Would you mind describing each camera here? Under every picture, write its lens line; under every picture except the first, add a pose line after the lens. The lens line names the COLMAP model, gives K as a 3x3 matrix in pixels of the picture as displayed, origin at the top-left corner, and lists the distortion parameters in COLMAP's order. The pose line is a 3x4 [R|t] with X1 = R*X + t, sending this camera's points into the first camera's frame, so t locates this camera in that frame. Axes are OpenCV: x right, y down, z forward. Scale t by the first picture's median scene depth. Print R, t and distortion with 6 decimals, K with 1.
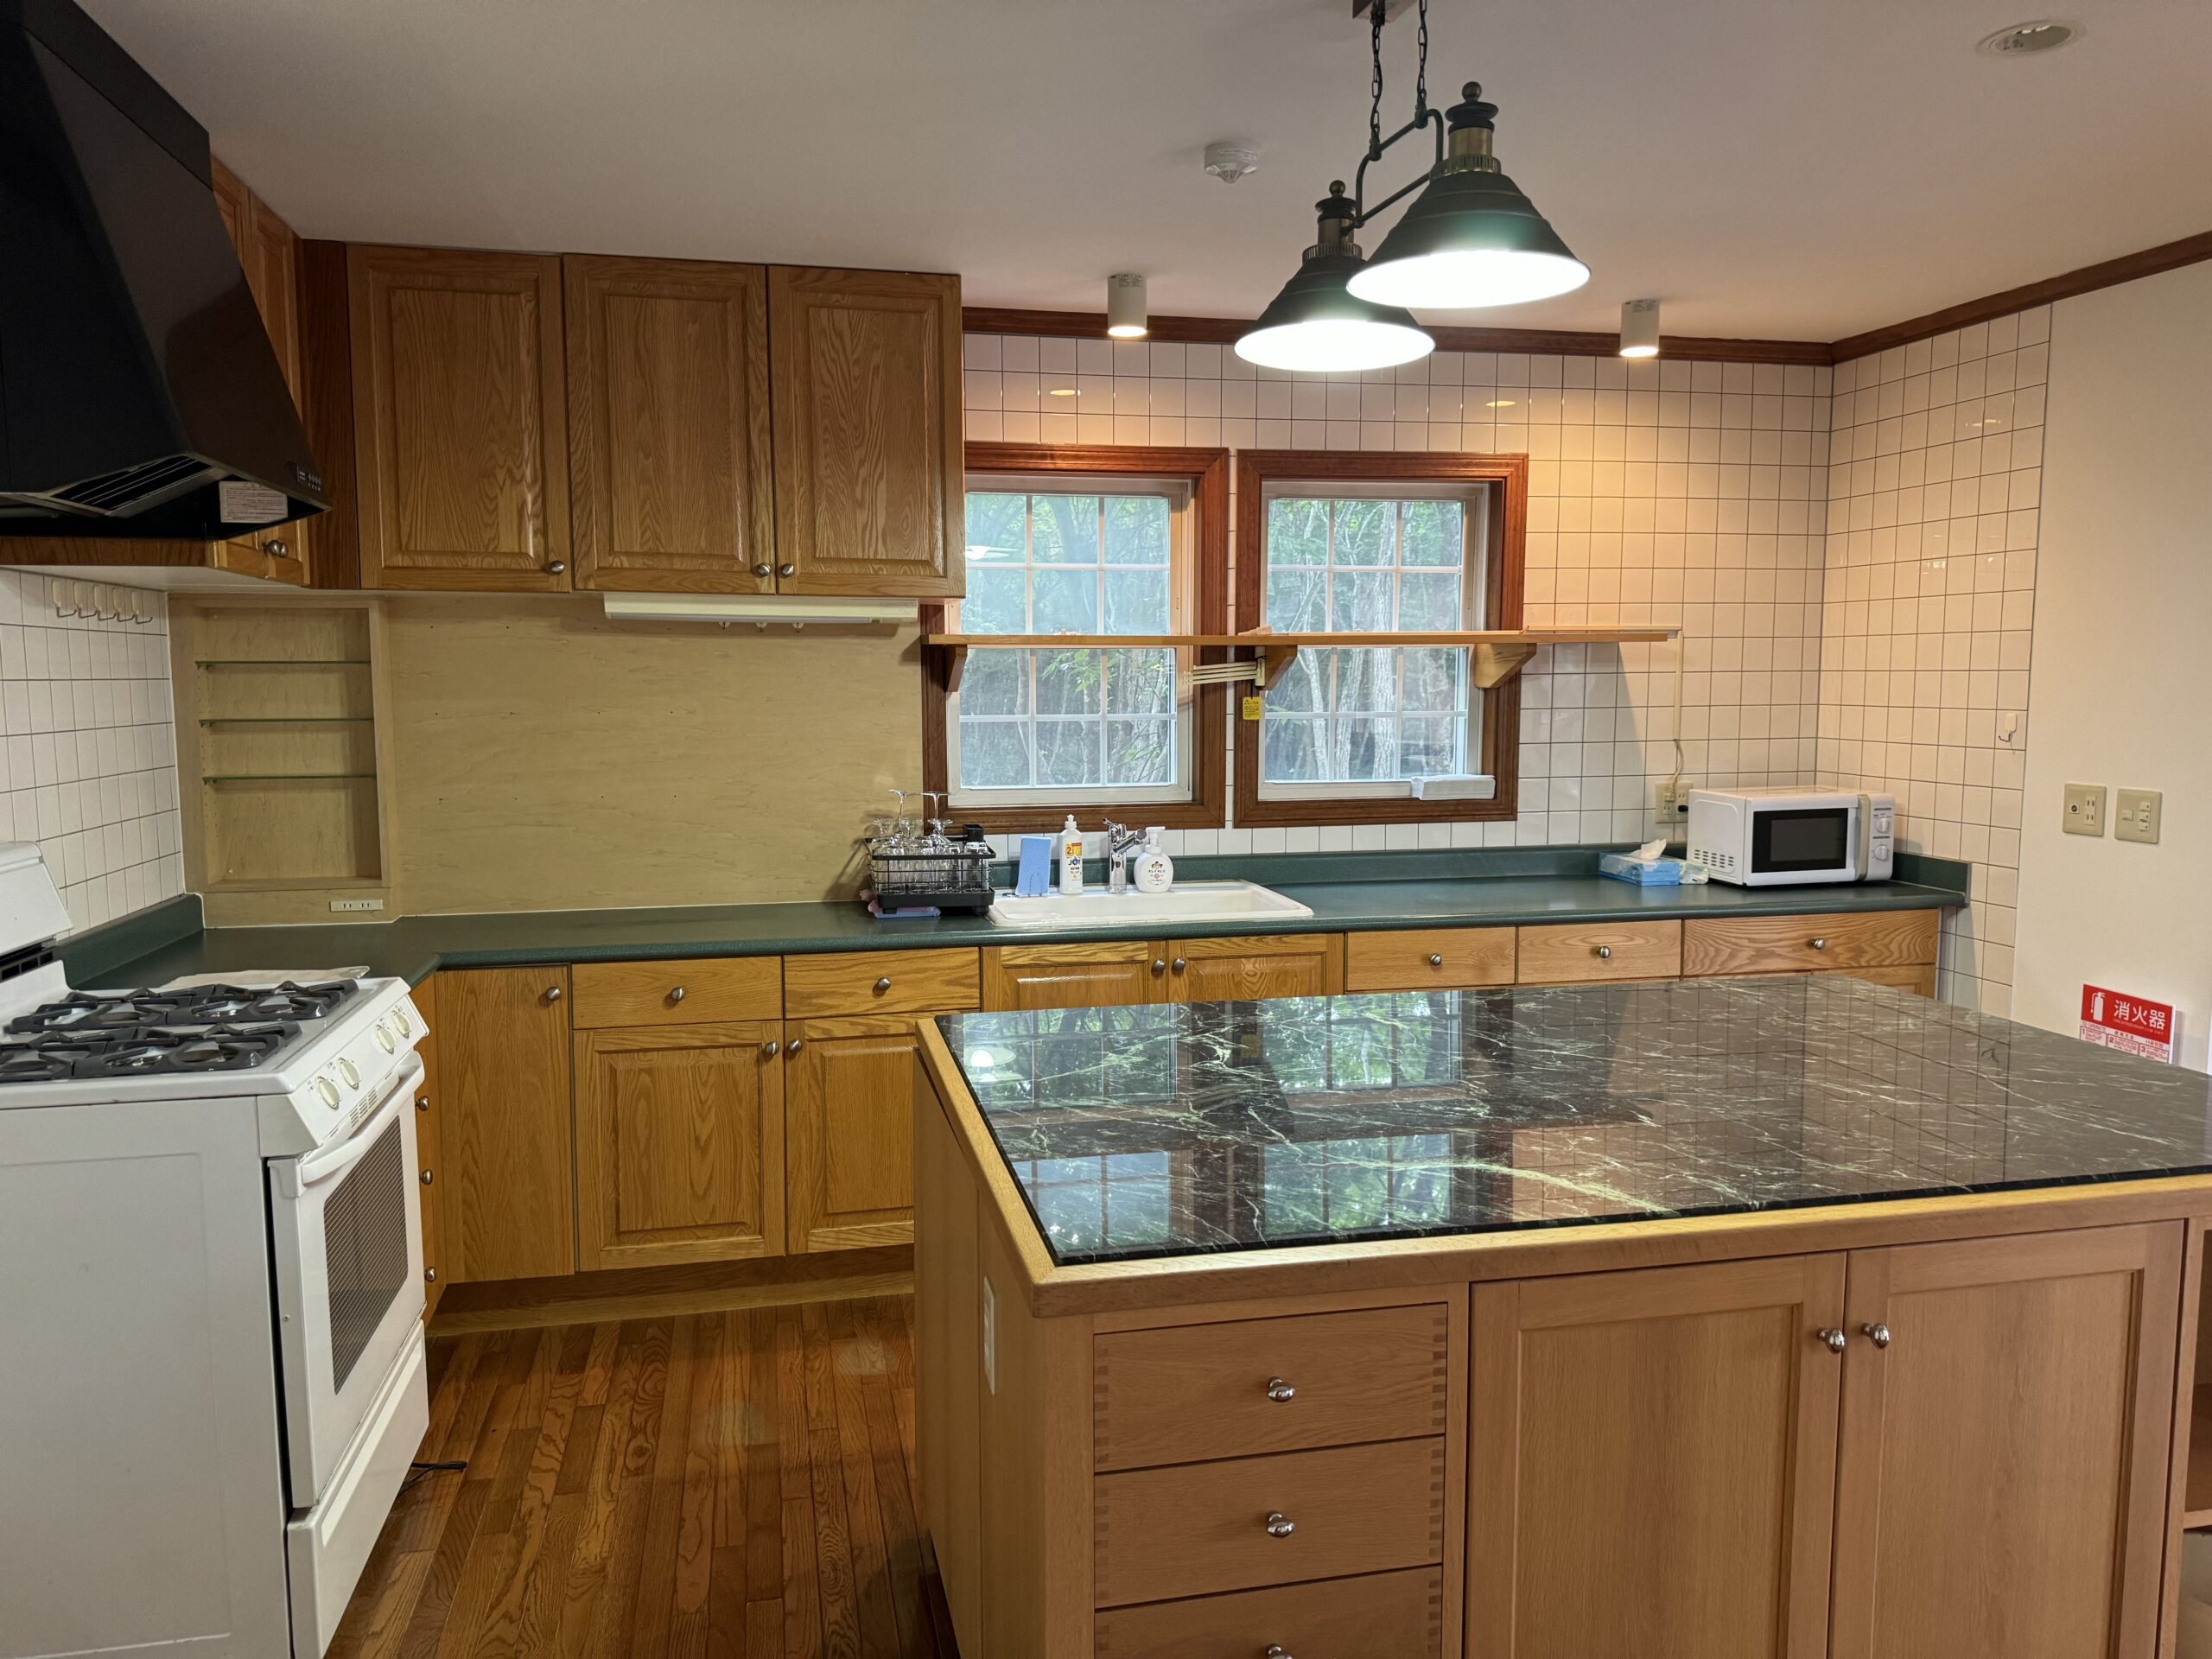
lens RADIAL K [[1560.5, 0, 1109.2], [0, 1560.5, 835.9], [0, 0, 1]] dist [0.076644, -0.096081]
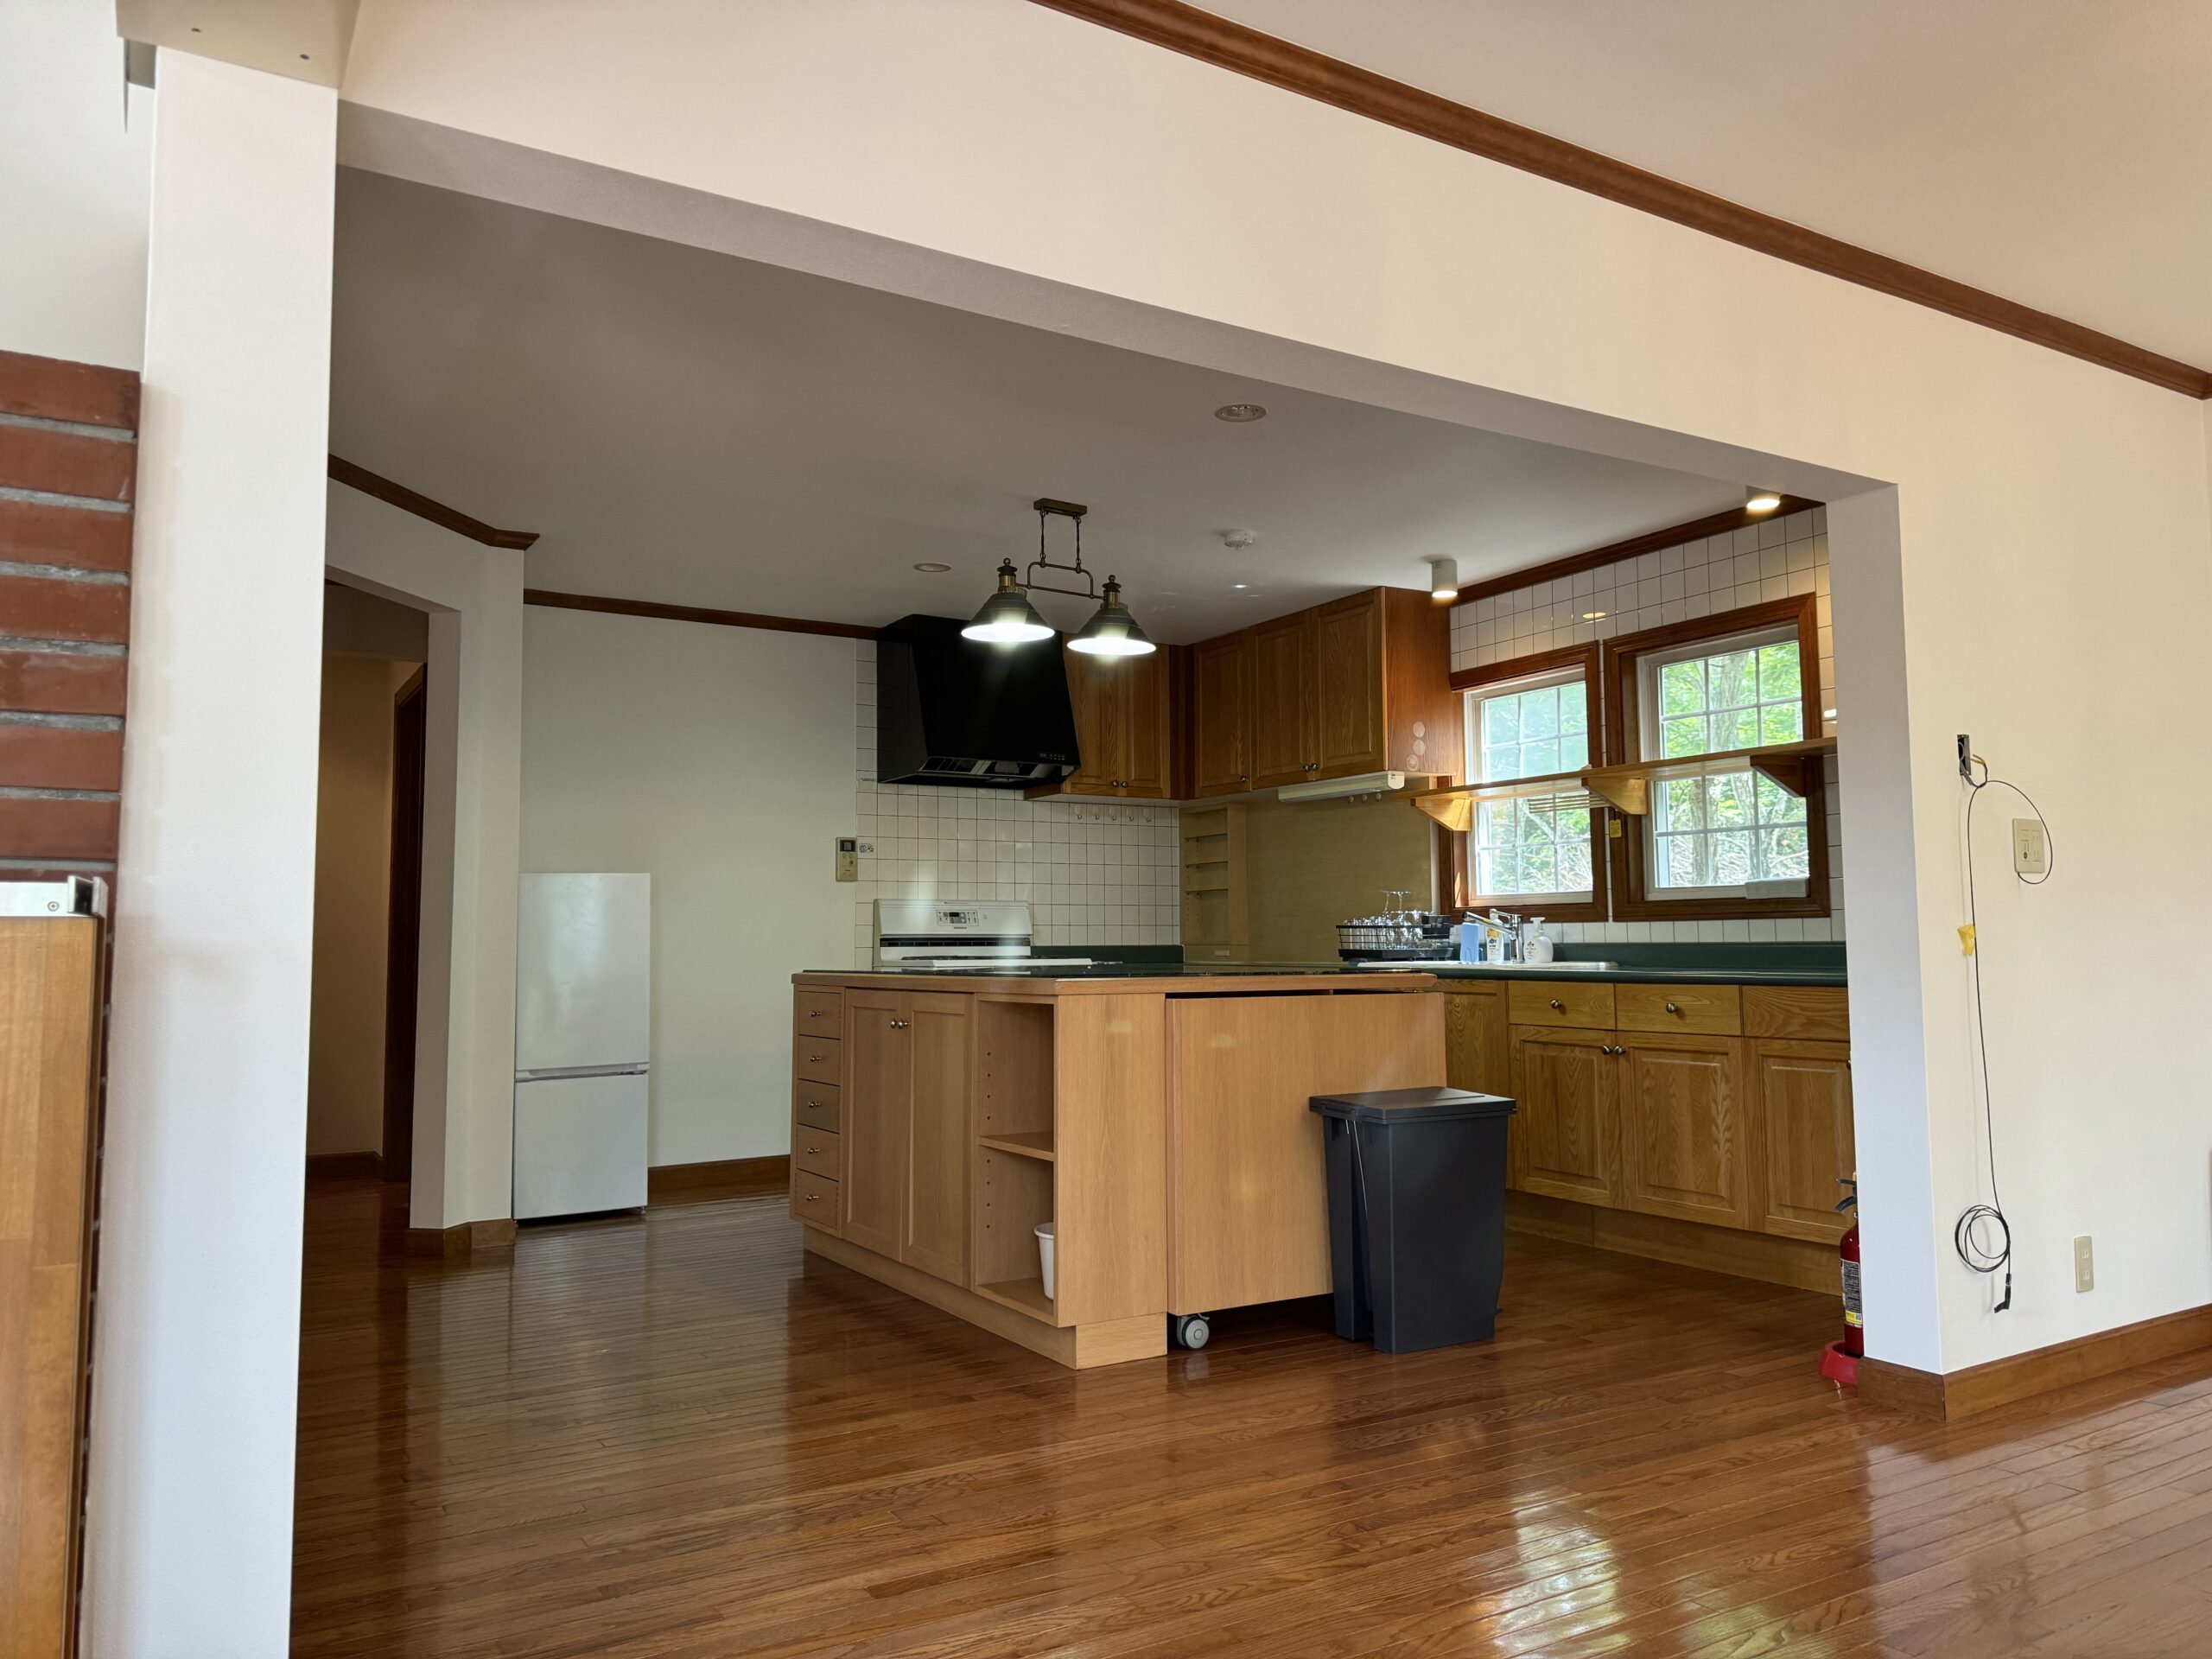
lens RADIAL K [[1560.5, 0, 1112.8], [0, 1560.5, 841.4], [0, 0, 1]] dist [0.076644, -0.096081]
pose [[0.315224, -0.061860, -0.946999, 1.219417], [-0.091670, 0.991222, -0.095262, 0.093891], [0.944579, 0.116840, 0.306787, 0.205974]]
